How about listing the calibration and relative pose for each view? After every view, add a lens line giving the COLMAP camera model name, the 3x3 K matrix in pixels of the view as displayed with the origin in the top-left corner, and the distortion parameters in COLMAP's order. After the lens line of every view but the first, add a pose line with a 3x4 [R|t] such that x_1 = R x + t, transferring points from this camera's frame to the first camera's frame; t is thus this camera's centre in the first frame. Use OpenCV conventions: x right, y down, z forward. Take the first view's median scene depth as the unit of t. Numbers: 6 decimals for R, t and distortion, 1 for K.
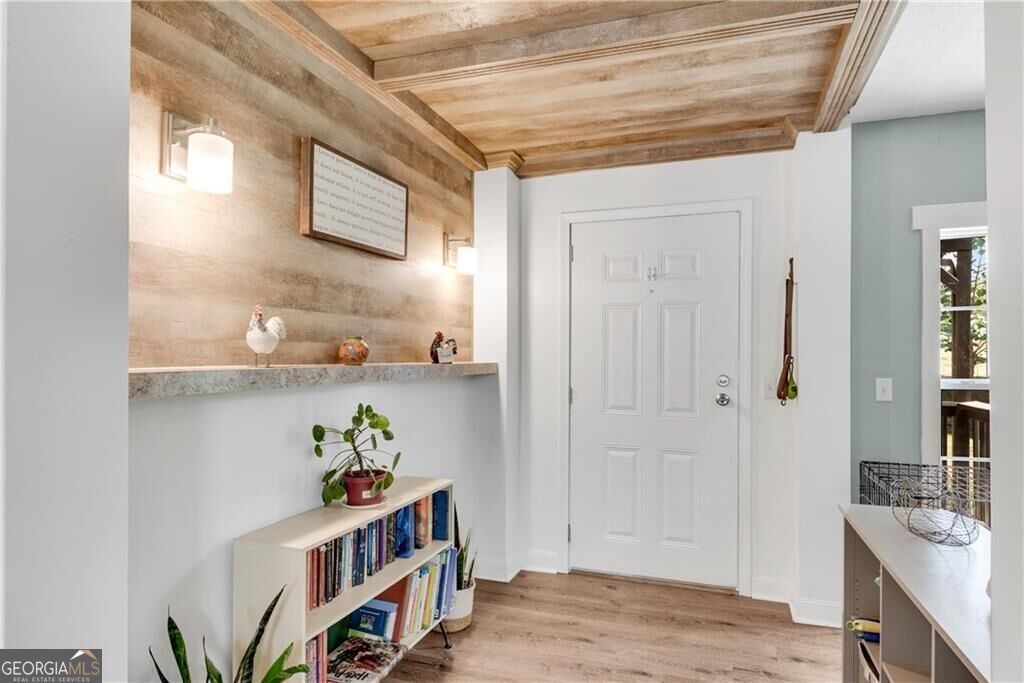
lens RADIAL K [[552.7, 0, 560.4], [0, 552.7, 353.1], [0, 0, 1]] dist [0.002936, -0.002332]
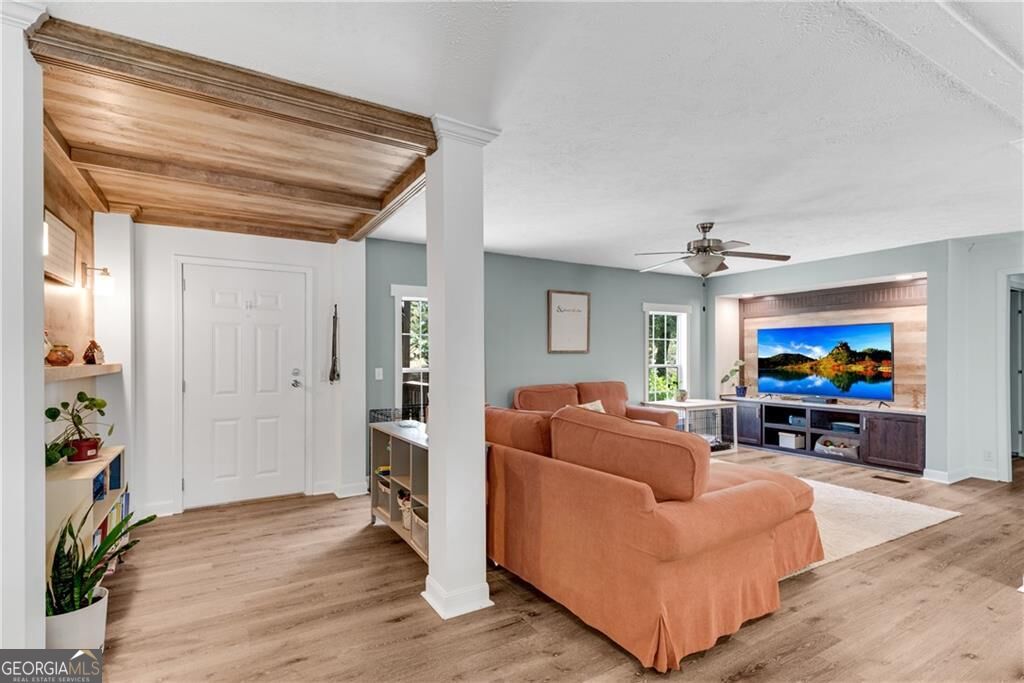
lens RADIAL K [[472.8, 0, 490.7], [0, 472.8, 360.4], [0, 0, 1]] dist [0.022780, -0.004246]
pose [[0.681004, -0.010052, 0.732210, -0.394845], [-0.002433, 0.999869, 0.015990, -0.011346], [-0.732275, -0.012671, 0.680891, -0.463466]]
